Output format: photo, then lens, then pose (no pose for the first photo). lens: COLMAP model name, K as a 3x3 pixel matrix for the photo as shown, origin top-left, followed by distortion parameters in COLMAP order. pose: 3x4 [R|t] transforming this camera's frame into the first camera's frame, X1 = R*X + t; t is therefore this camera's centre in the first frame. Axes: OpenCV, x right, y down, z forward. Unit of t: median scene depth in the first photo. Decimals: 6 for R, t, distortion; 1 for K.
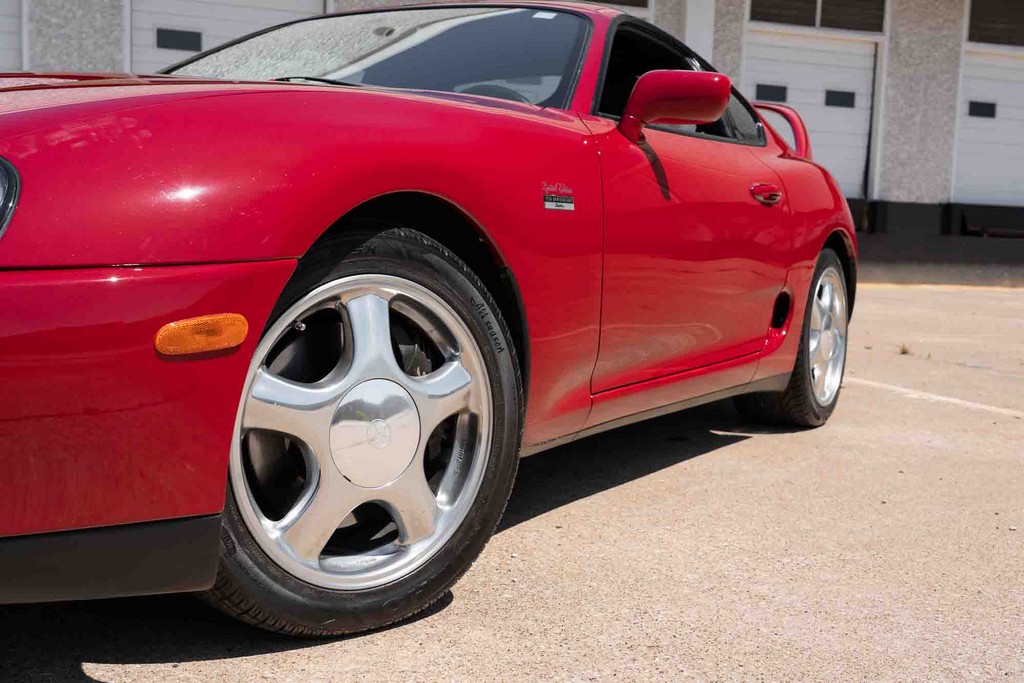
lens RADIAL K [[1168.6, 0, 512.0], [0, 1168.6, 341.5], [0, 0, 1]] dist [0.029294, 0.029557]
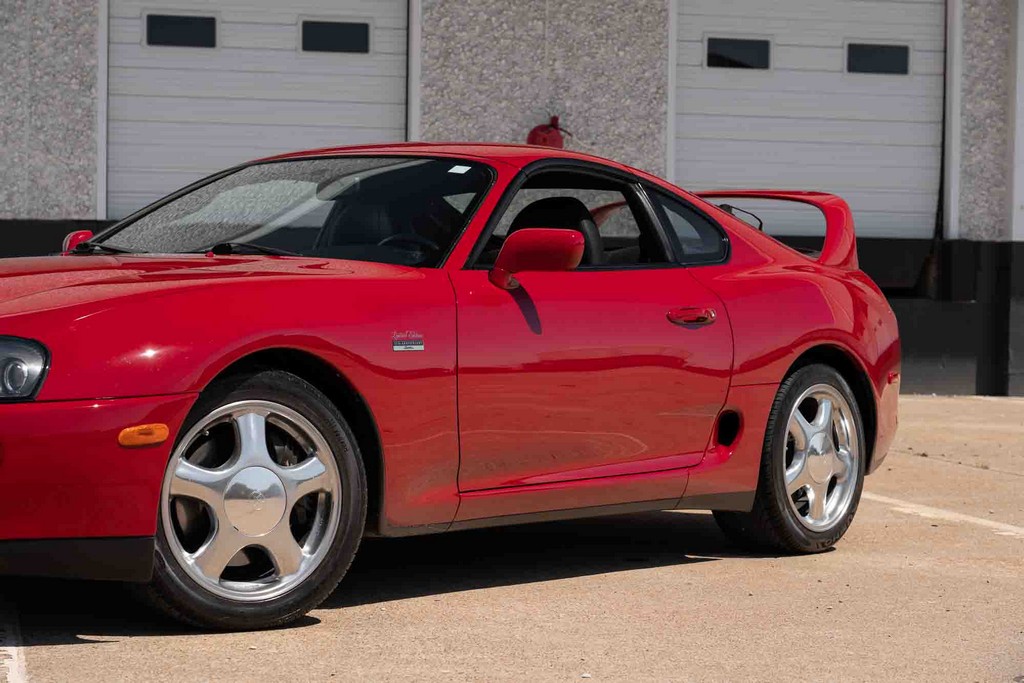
lens RADIAL K [[2331.4, 0, 493.5], [0, 2331.4, 379.3], [0, 0, 1]] dist [0.091982, 0.288302]
pose [[0.988727, -0.015814, -0.148889, 0.643219], [0.006513, 0.998008, -0.062756, 0.109391], [0.149585, 0.061079, 0.986861, -1.977908]]
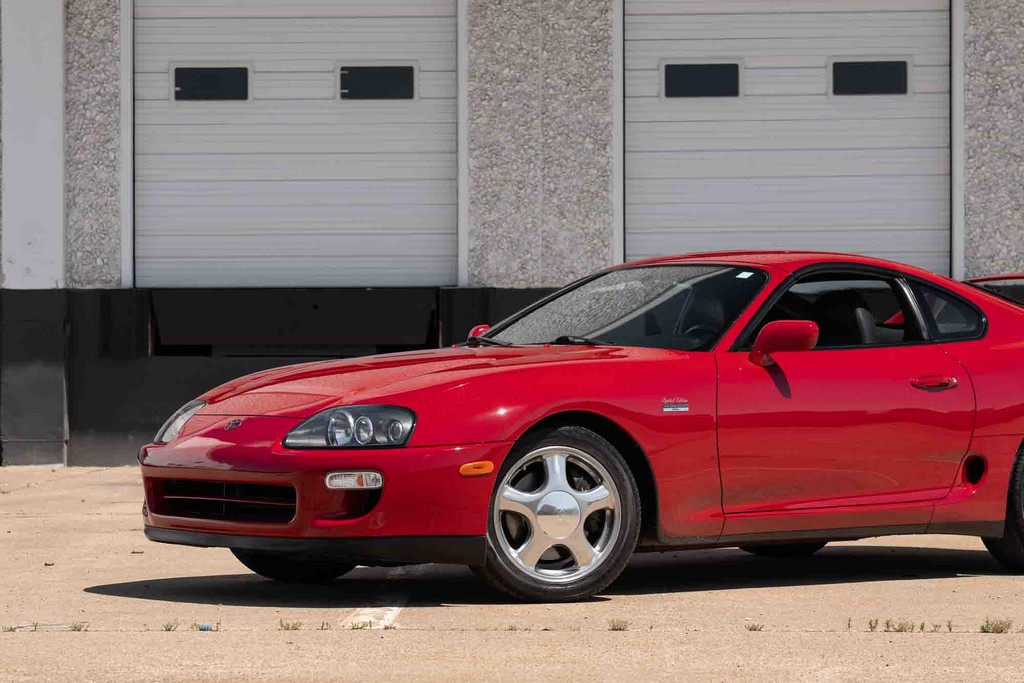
lens RADIAL K [[3207.8, 0, 512.0], [0, 3207.8, 341.5], [0, 0, 1]] dist [0.157180, -0.134212]
pose [[0.926079, -0.043984, -0.374756, 2.110326], [0.005059, 0.994541, -0.104225, 0.383946], [0.377295, 0.094625, 0.921246, -4.735165]]
